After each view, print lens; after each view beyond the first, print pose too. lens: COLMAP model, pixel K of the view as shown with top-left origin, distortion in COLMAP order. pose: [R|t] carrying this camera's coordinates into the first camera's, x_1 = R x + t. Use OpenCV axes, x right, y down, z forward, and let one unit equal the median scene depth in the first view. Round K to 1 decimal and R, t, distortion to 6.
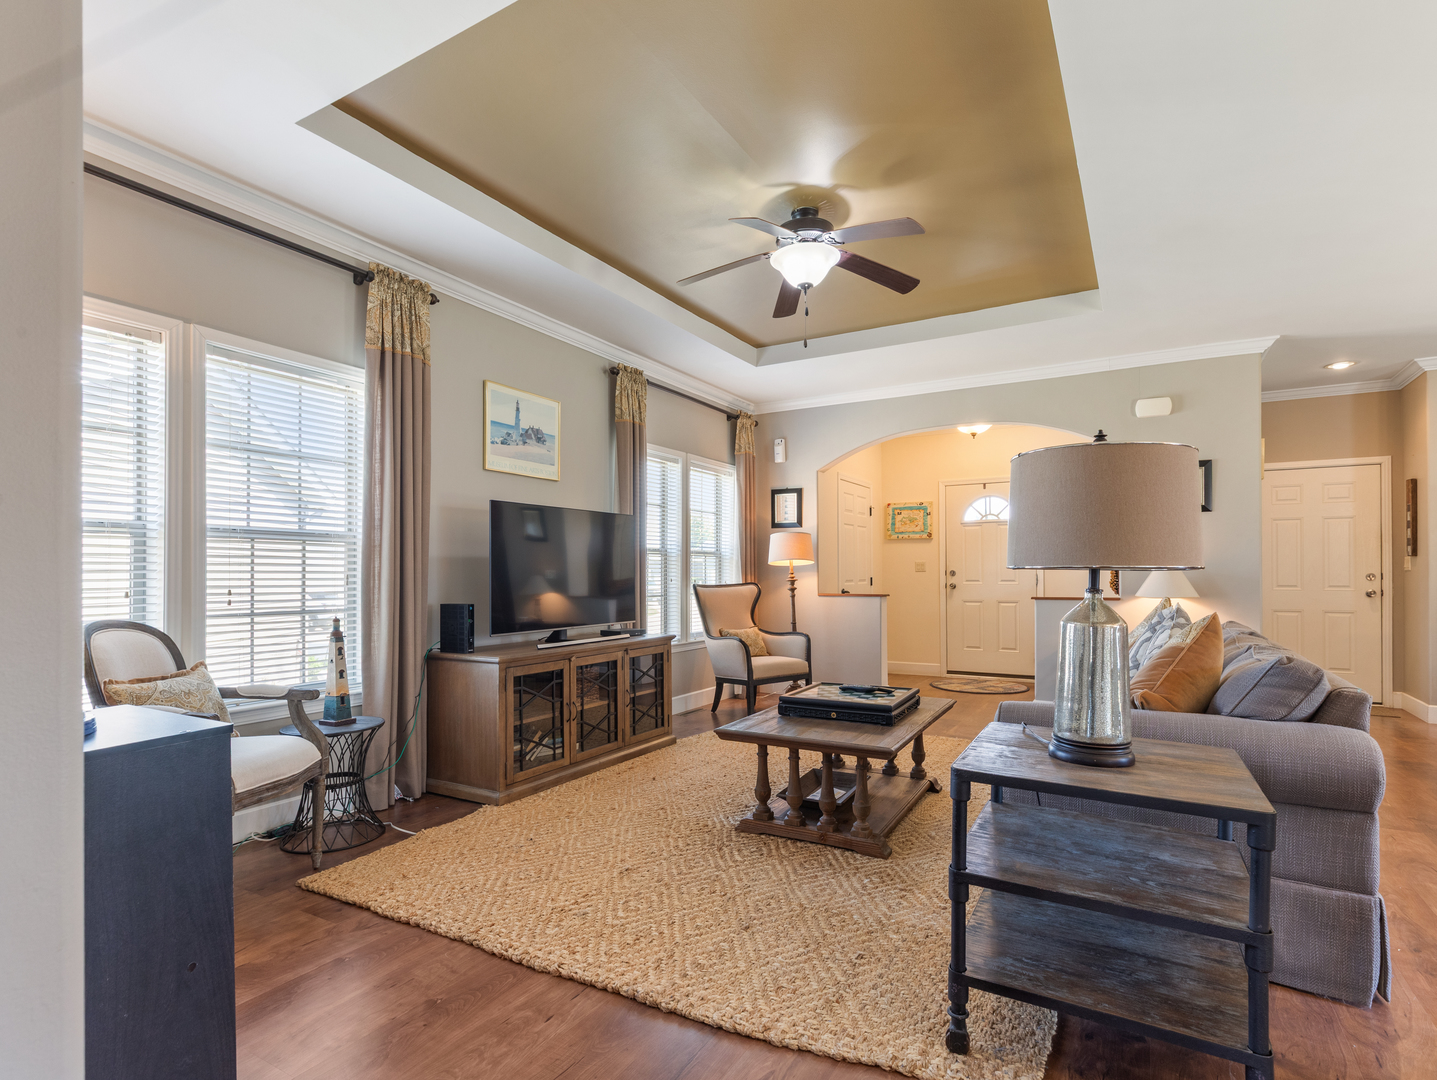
lens RADIAL K [[726.6, 0, 714.8], [0, 726.6, 566.4], [0, 0, 1]] dist [-0.000833, -0.000697]
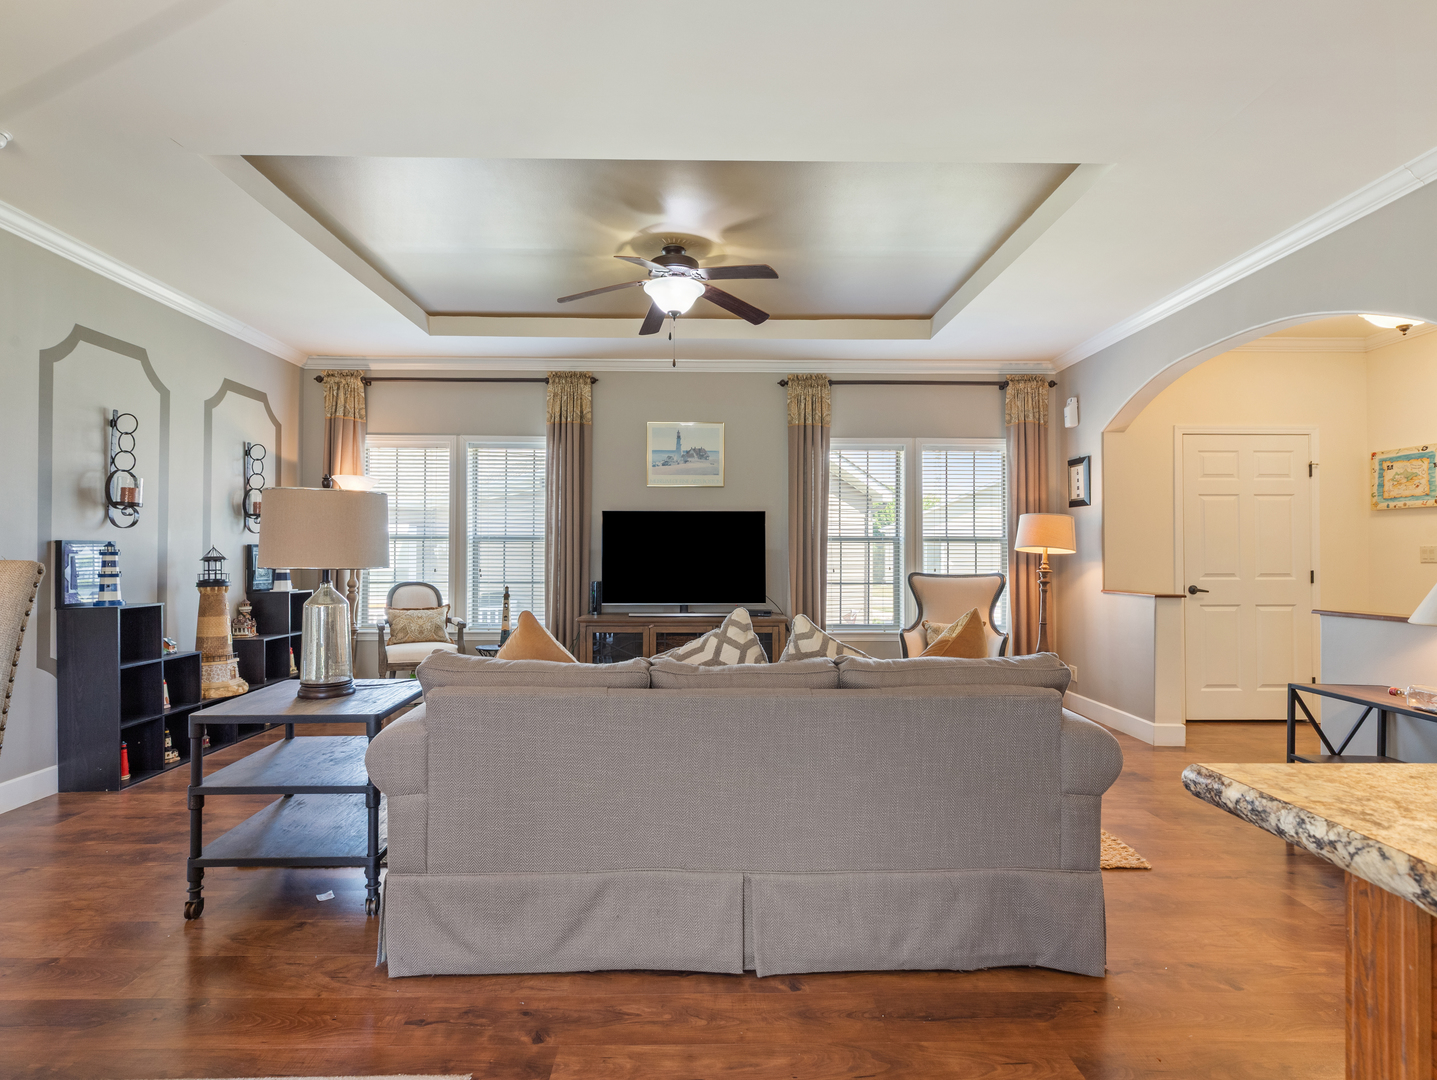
lens RADIAL K [[727.5, 0, 712.5], [0, 727.5, 541.3], [0, 0, 1]] dist [0.001027, 0.000481]
pose [[0.526932, -0.009813, -0.849851, 0.639091], [0.004752, 0.999952, -0.008599, -0.010685], [0.849894, 0.000493, 0.526954, 0.255175]]
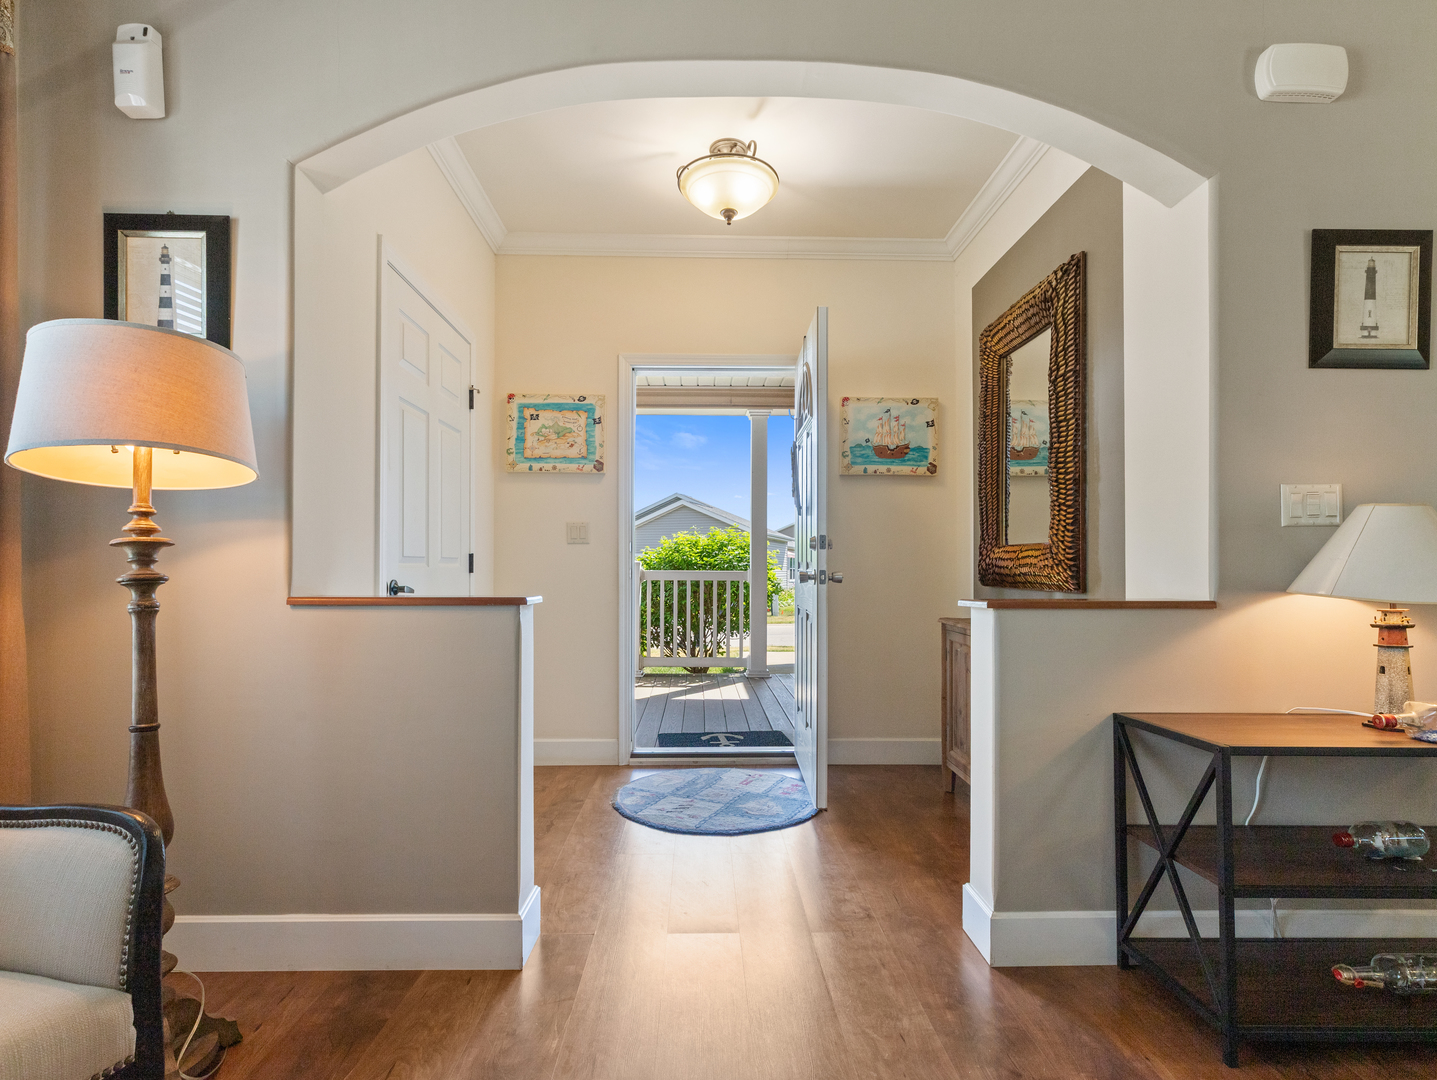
lens RADIAL K [[726.6, 0, 714.8], [0, 726.6, 566.4], [0, 0, 1]] dist [-0.000833, -0.000697]
pose [[0.848531, 0.007277, 0.529095, 0.145468], [-0.012637, 0.999899, 0.006514, 0.023598], [-0.528994, -0.012214, 0.848538, 0.736364]]
